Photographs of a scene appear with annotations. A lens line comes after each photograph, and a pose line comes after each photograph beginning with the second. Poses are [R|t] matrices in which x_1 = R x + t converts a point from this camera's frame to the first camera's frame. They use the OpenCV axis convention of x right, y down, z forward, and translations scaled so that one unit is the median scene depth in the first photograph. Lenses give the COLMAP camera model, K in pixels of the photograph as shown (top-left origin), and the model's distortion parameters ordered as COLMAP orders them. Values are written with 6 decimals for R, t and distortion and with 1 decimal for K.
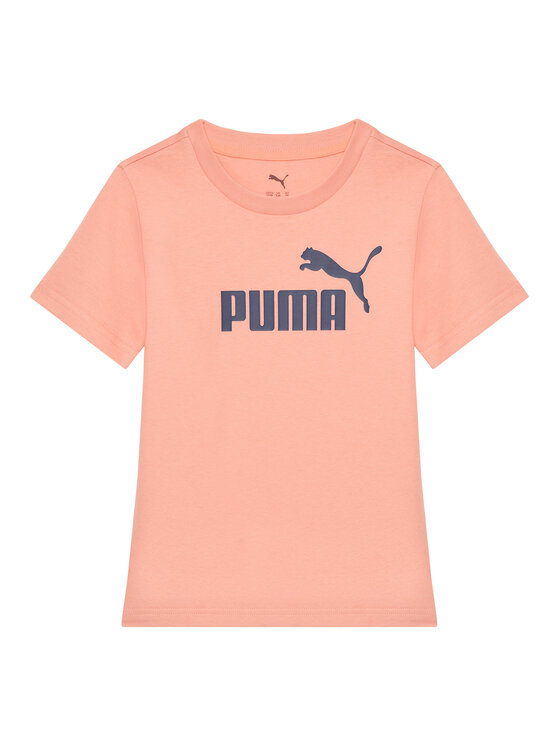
lens RADIAL K [[1391.4, 0, 280.0], [0, 1391.4, 373.0], [0, 0, 1]] dist [-0.011298, 0.007185]
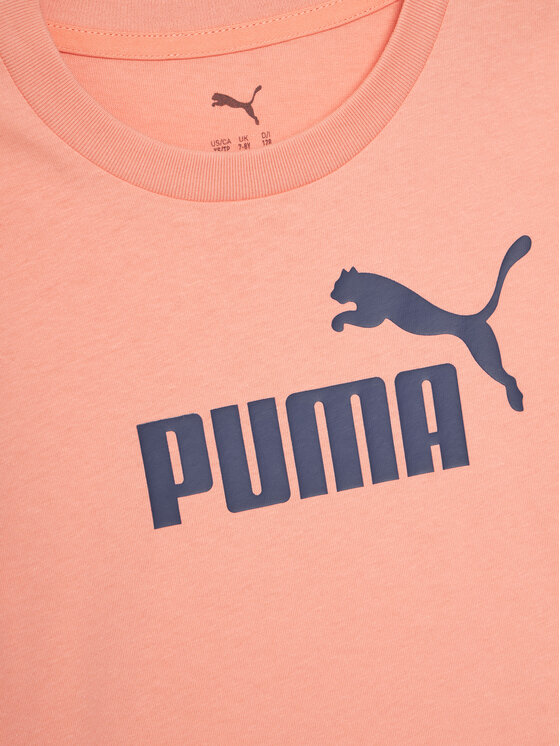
lens RADIAL K [[1849.0, 0, 280.0], [0, 1849.0, 373.0], [0, 0, 1]] dist [0.002808, -0.077660]
pose [[0.984135, -0.168085, 0.056793, -0.029903], [0.169732, 0.985160, -0.025502, -0.052610], [-0.051664, 0.034737, 0.998060, 0.500184]]
